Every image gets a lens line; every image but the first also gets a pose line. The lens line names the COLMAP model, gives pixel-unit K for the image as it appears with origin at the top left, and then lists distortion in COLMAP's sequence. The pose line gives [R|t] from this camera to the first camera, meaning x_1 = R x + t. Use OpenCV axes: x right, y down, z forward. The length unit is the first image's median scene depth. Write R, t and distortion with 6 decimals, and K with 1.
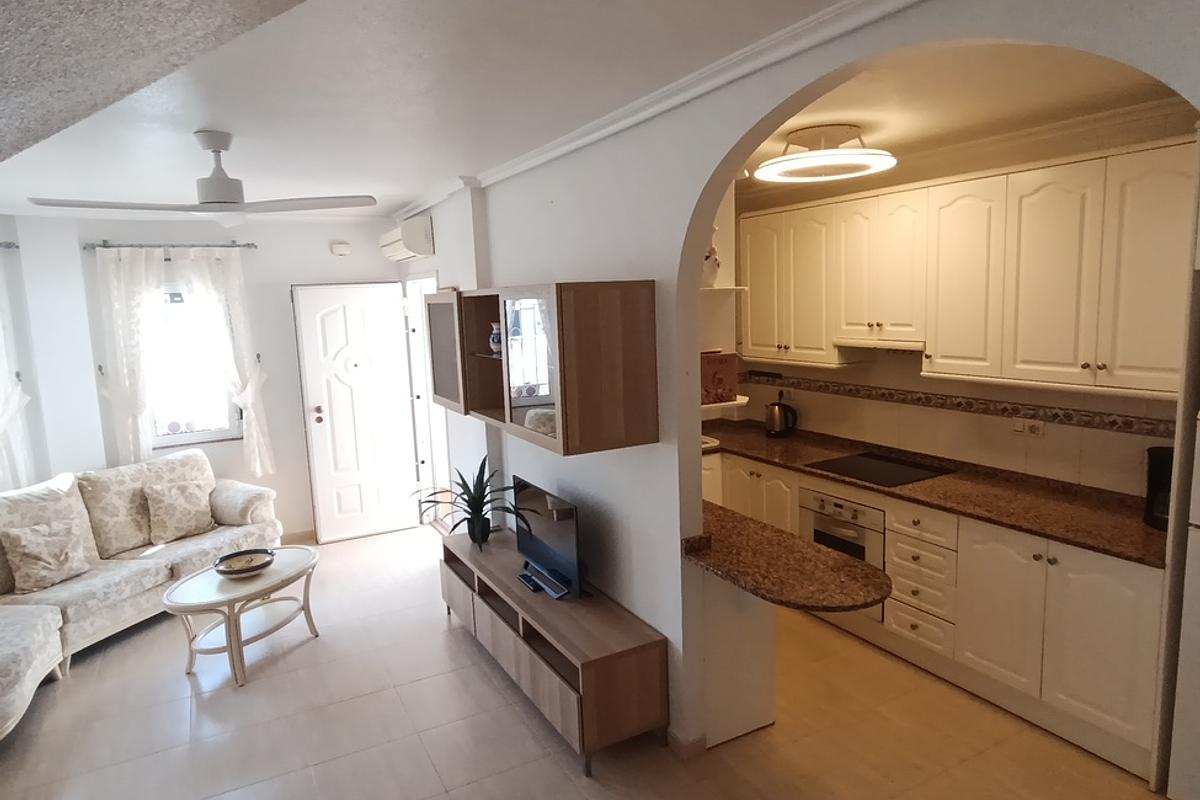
lens RADIAL K [[730.2, 0, 588.9], [0, 730.2, 393.1], [0, 0, 1]] dist [-0.037807, 0.025739]
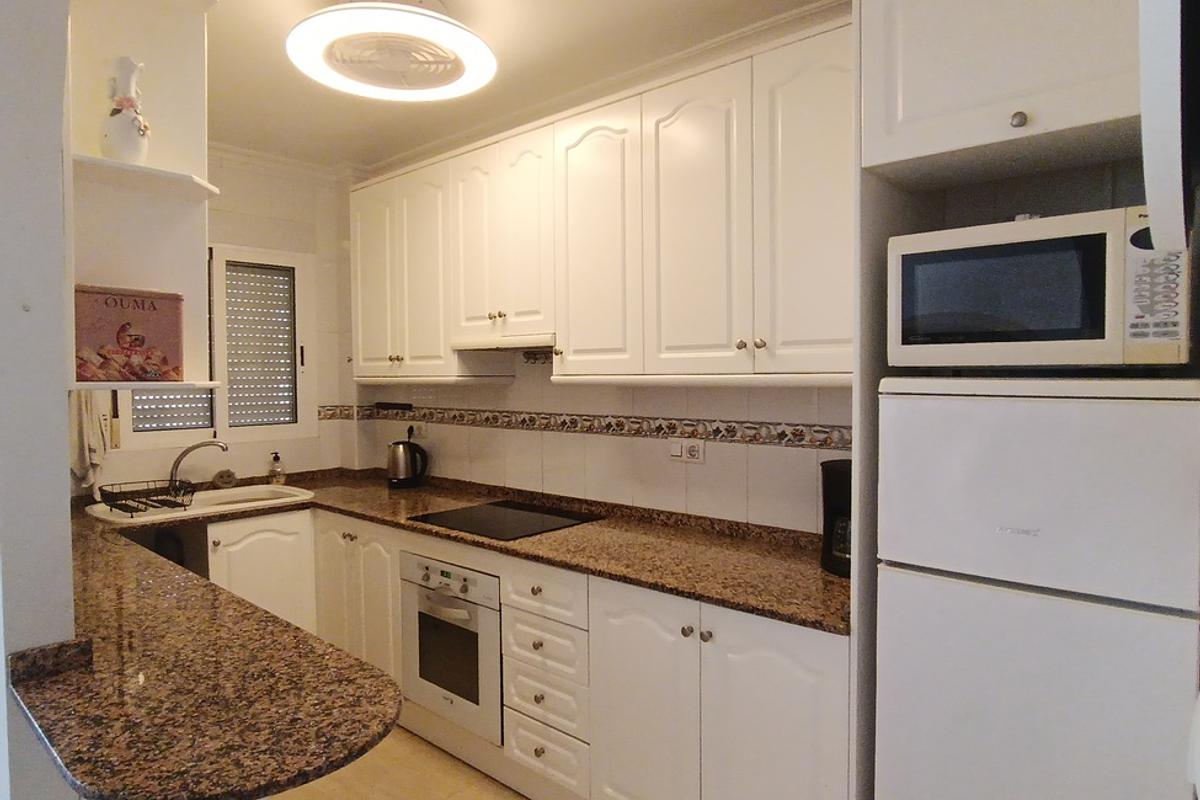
lens RADIAL K [[730.2, 0, 588.9], [0, 730.2, 393.1], [0, 0, 1]] dist [-0.037807, 0.025739]
pose [[0.941118, 0.023347, 0.337270, 0.221268], [0.015625, 0.993543, -0.112377, 0.061203], [-0.337716, 0.111030, 0.934677, 0.278993]]
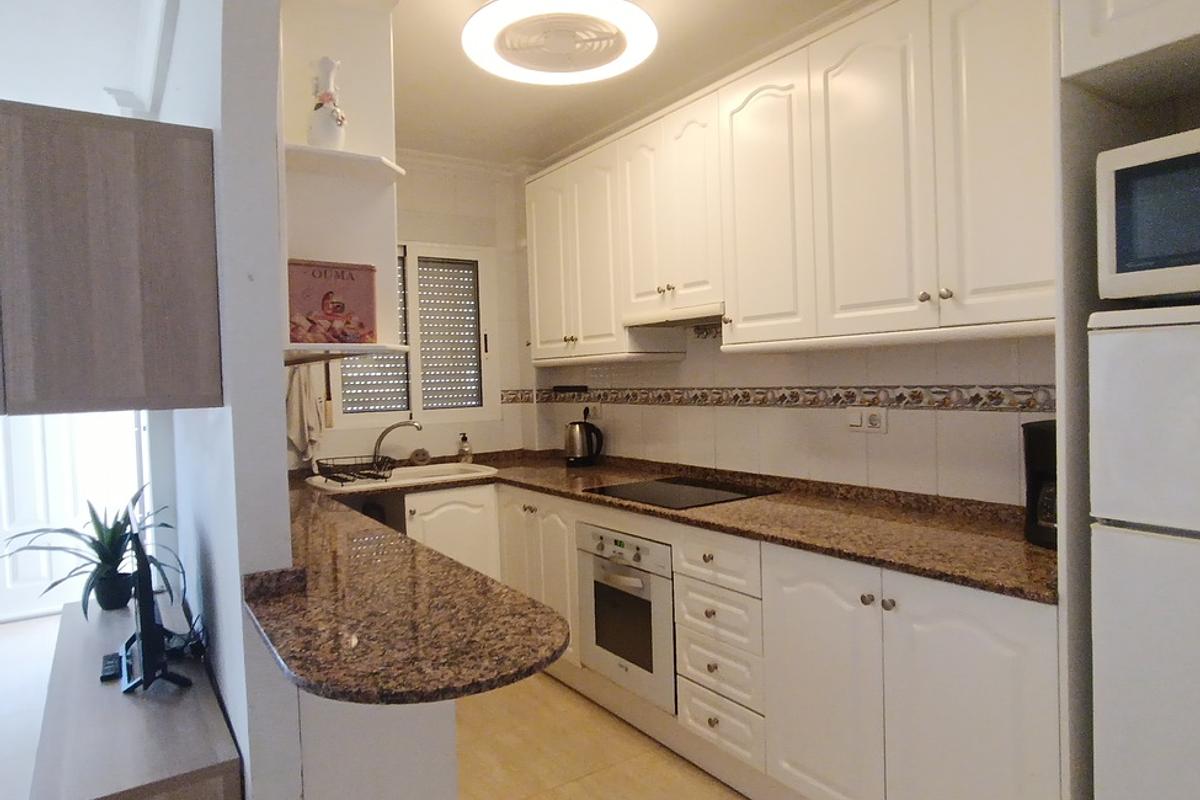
lens RADIAL K [[730.2, 0, 588.9], [0, 730.2, 393.1], [0, 0, 1]] dist [-0.037807, 0.025739]
pose [[0.994989, 0.006572, 0.099764, 0.229387], [0.005126, 0.993172, -0.116550, 0.087808], [-0.099849, 0.116477, 0.988162, 0.279605]]
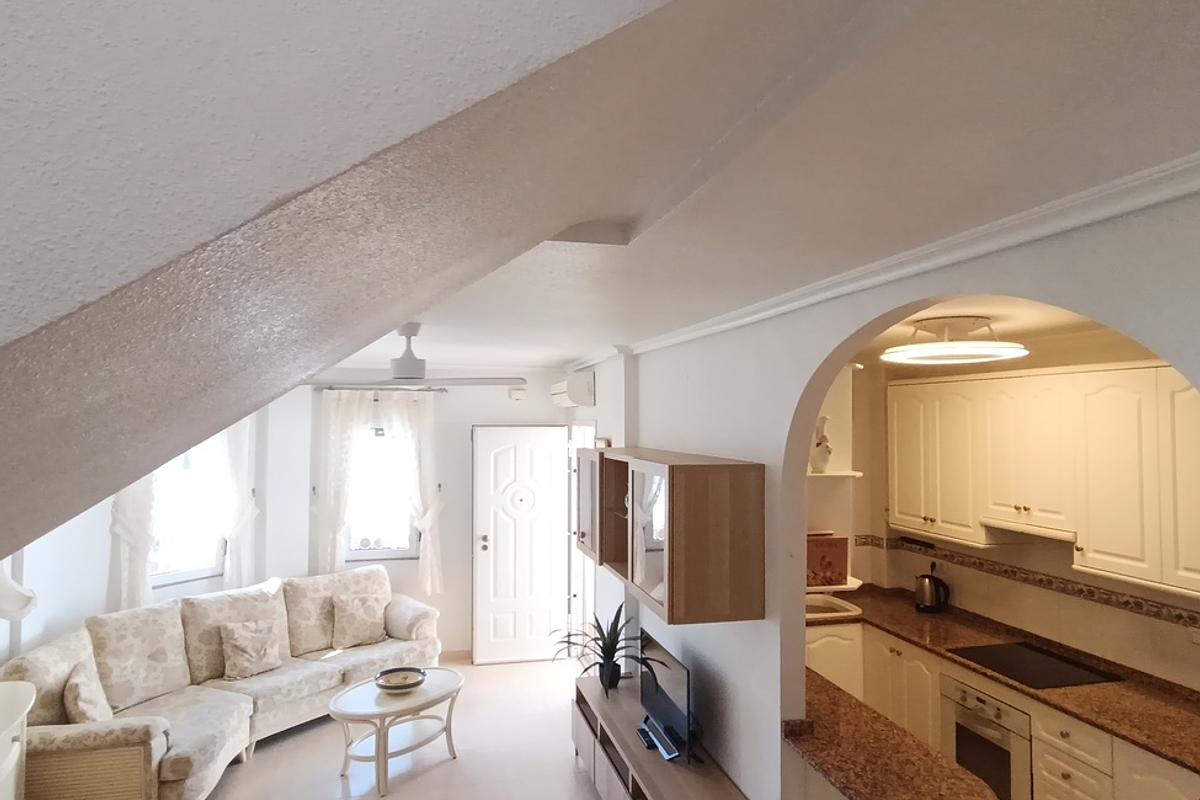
lens RADIAL K [[730.2, 0, 588.9], [0, 730.2, 393.1], [0, 0, 1]] dist [-0.037807, 0.025739]
pose [[0.966124, 0.035187, -0.255669, 0.074784], [-0.076639, 0.985089, -0.154030, -0.049481], [0.246437, 0.168406, 0.954415, -0.070475]]
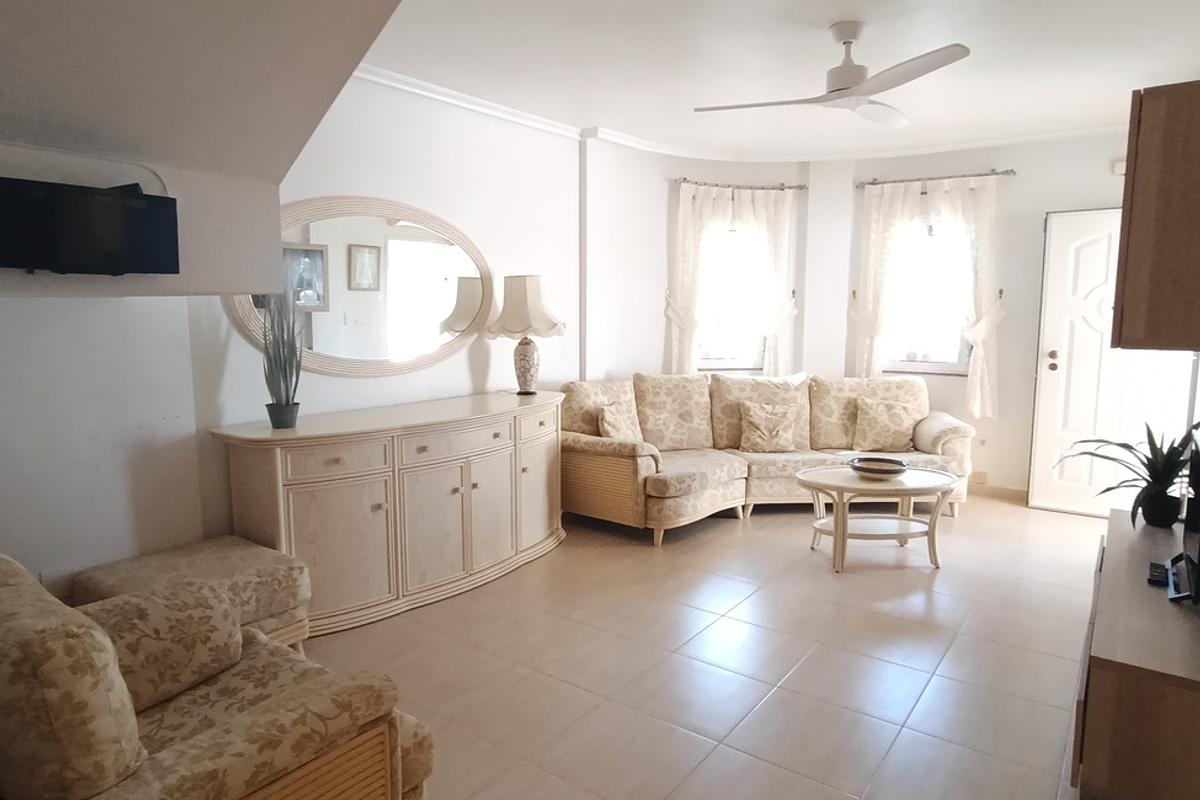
lens RADIAL K [[730.2, 0, 588.9], [0, 730.2, 393.1], [0, 0, 1]] dist [-0.037807, 0.025739]
pose [[0.418577, 0.147475, -0.896128, 0.246347], [-0.140629, 0.985351, 0.096471, 0.086269], [0.897227, 0.085641, 0.433184, 0.172646]]
